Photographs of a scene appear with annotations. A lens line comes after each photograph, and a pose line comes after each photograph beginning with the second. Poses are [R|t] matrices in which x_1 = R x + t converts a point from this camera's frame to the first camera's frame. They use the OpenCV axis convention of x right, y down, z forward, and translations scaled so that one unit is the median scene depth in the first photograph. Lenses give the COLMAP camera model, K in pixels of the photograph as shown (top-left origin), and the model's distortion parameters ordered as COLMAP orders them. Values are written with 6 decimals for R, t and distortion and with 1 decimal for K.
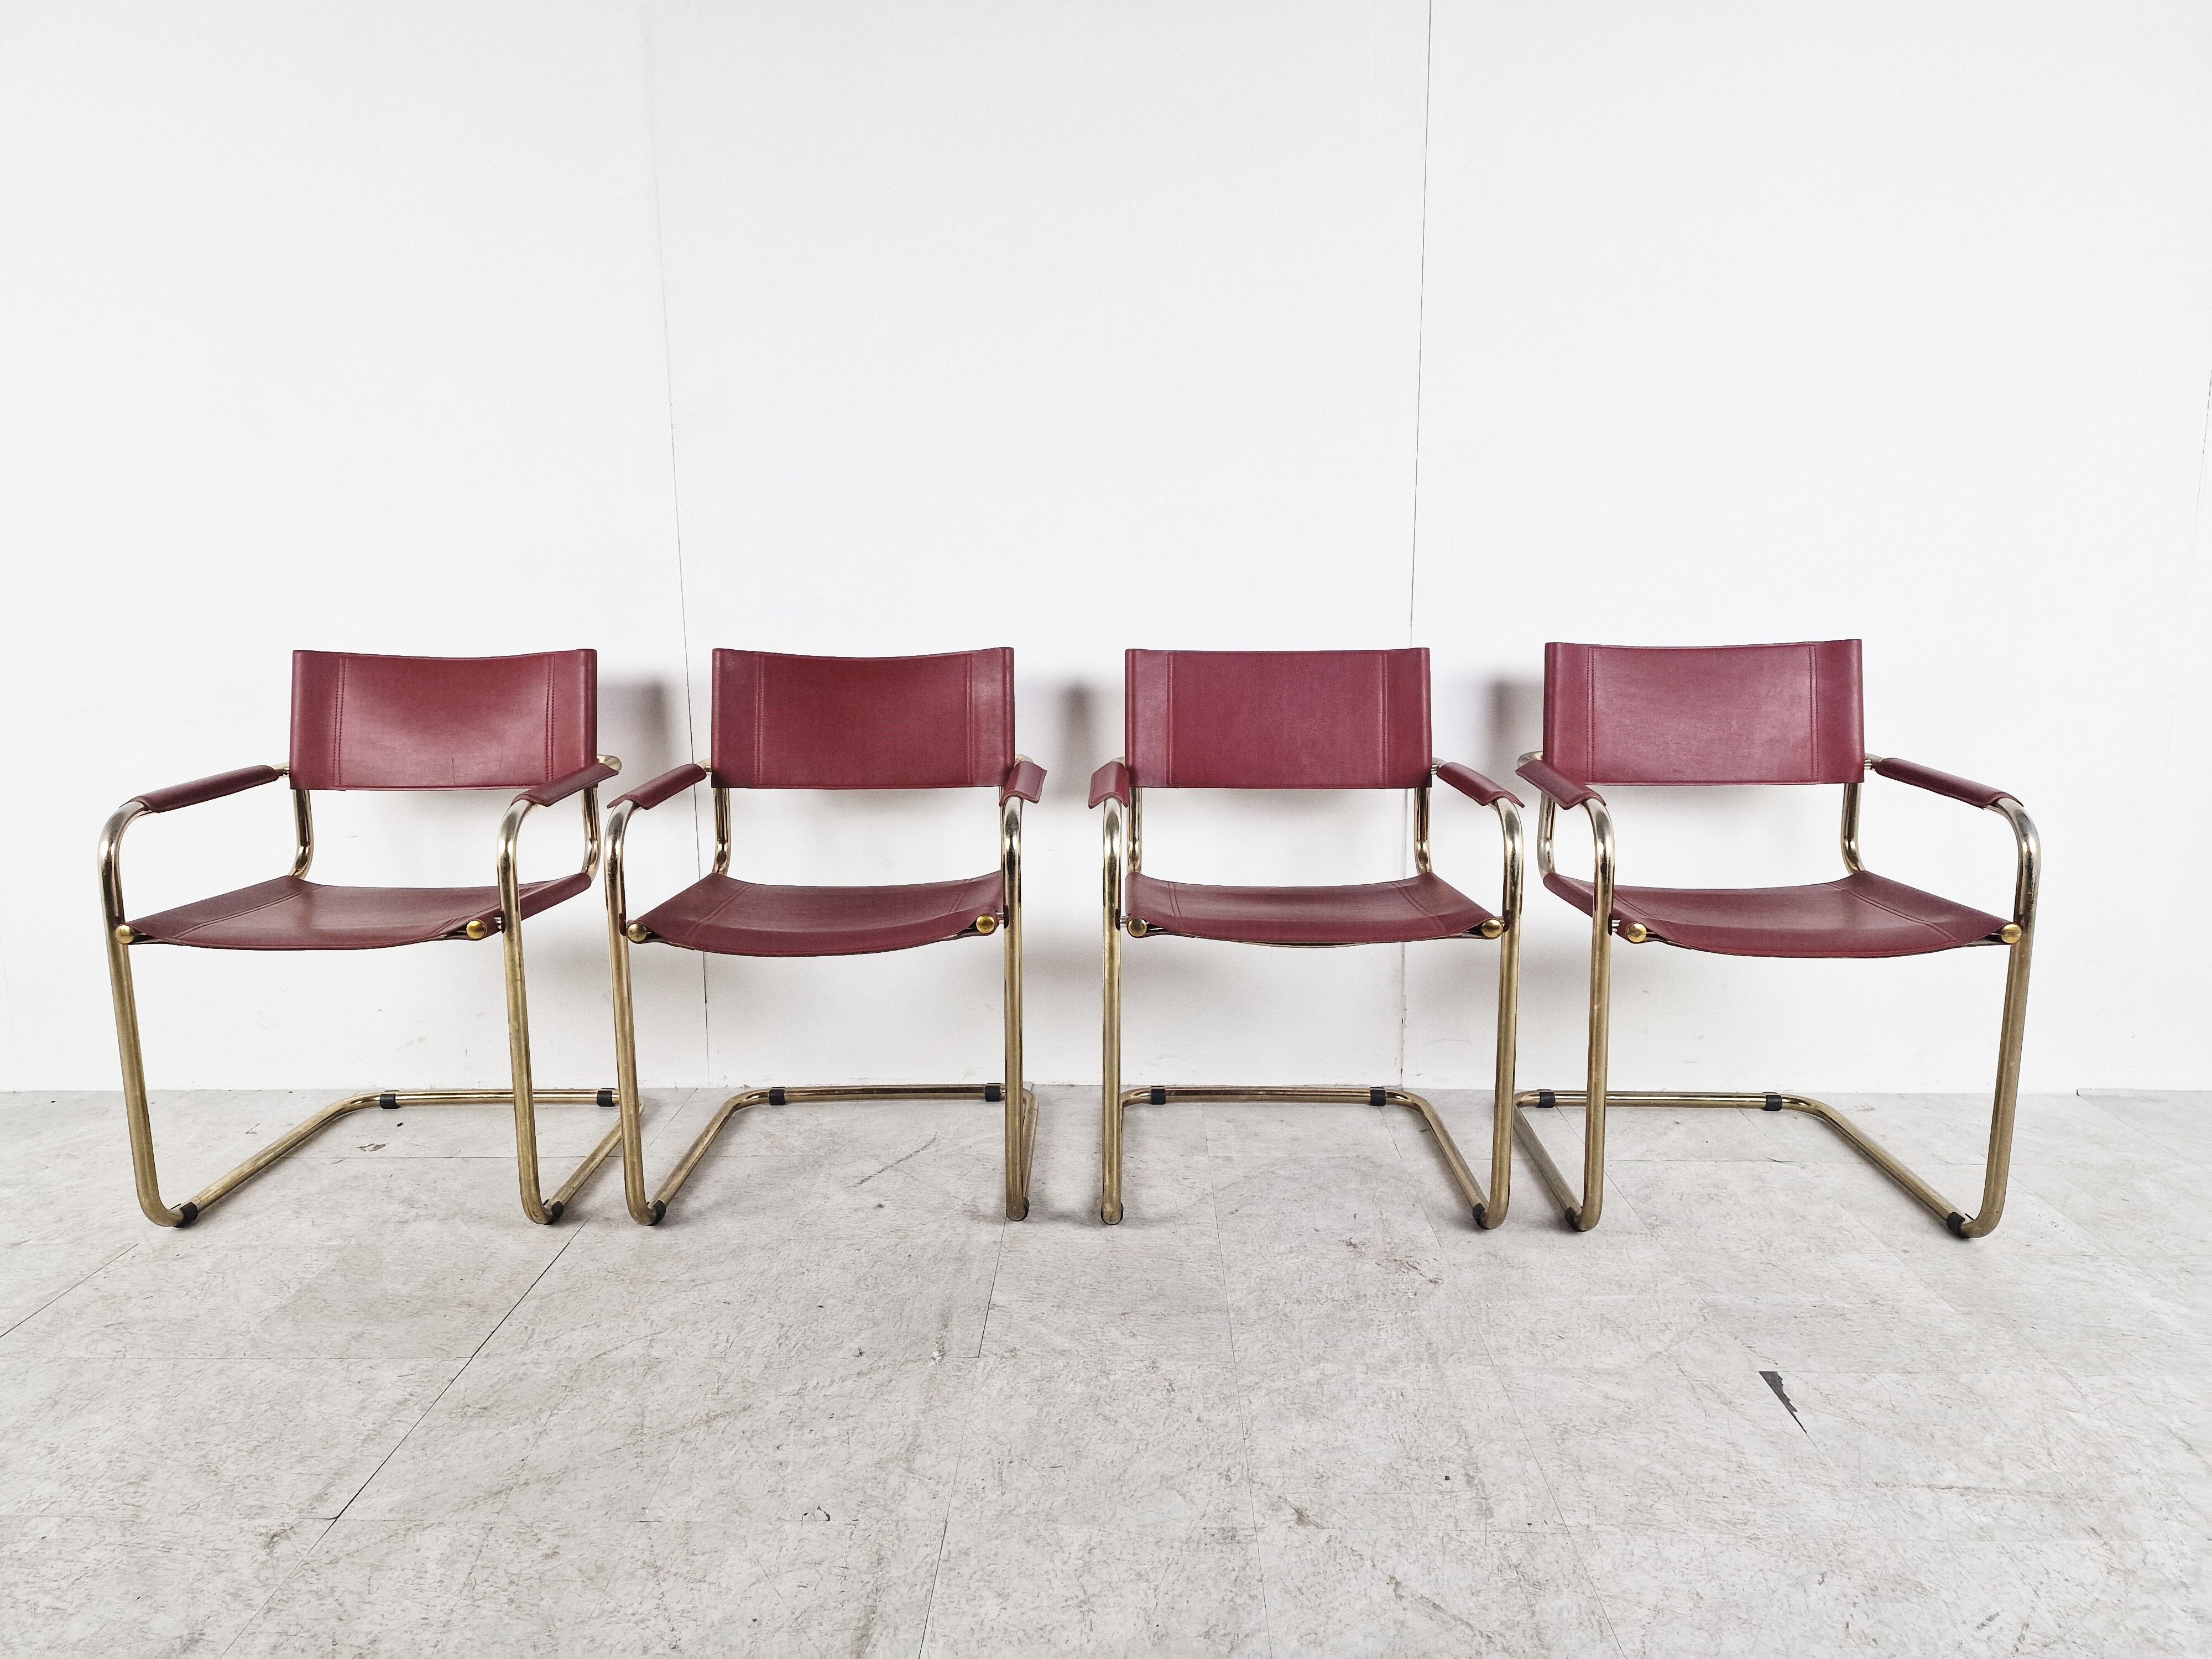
lens RADIAL K [[1480.1, 0, 1103.5], [0, 1480.1, 811.6], [0, 0, 1]] dist [0.056894, -0.053011]
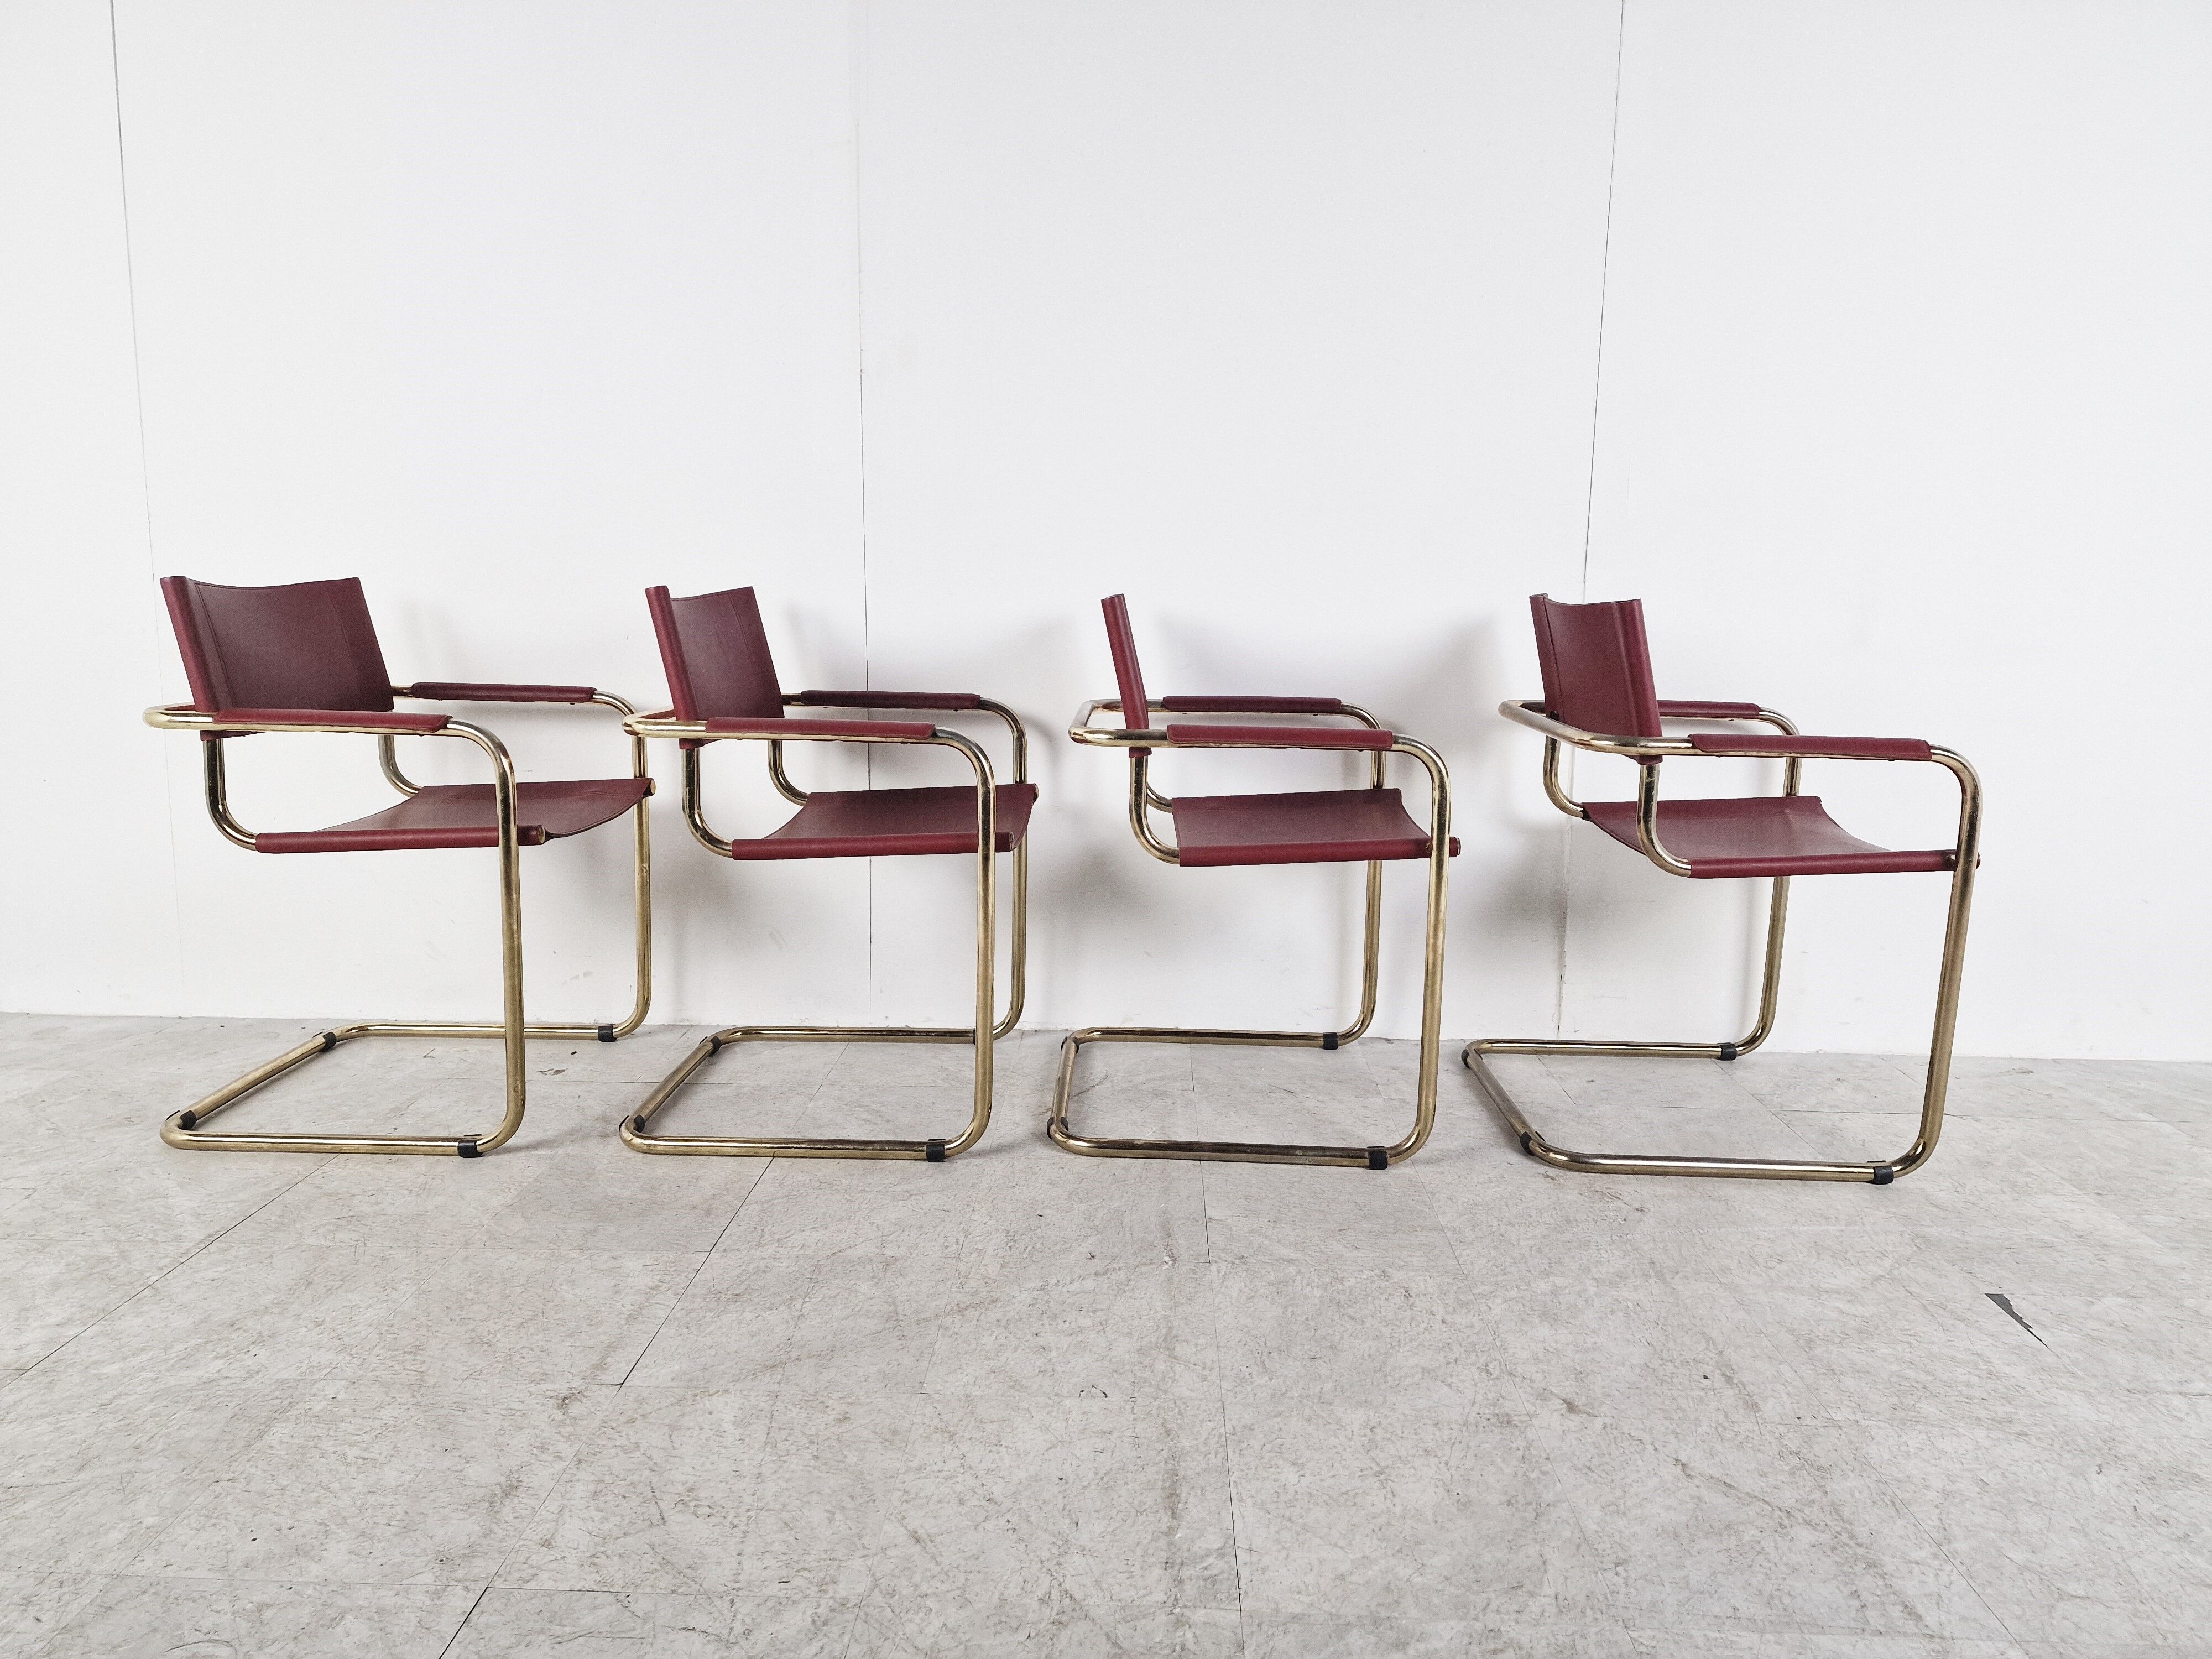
lens RADIAL K [[1477.7, 0, 1114.3], [0, 1477.7, 827.6], [0, 0, 1]] dist [0.055820, -0.052919]
pose [[0.999740, 0.022731, 0.001727, -0.167350], [-0.022724, 0.999734, -0.003842, 0.079951], [-0.001814, 0.003802, 0.999991, -0.012338]]
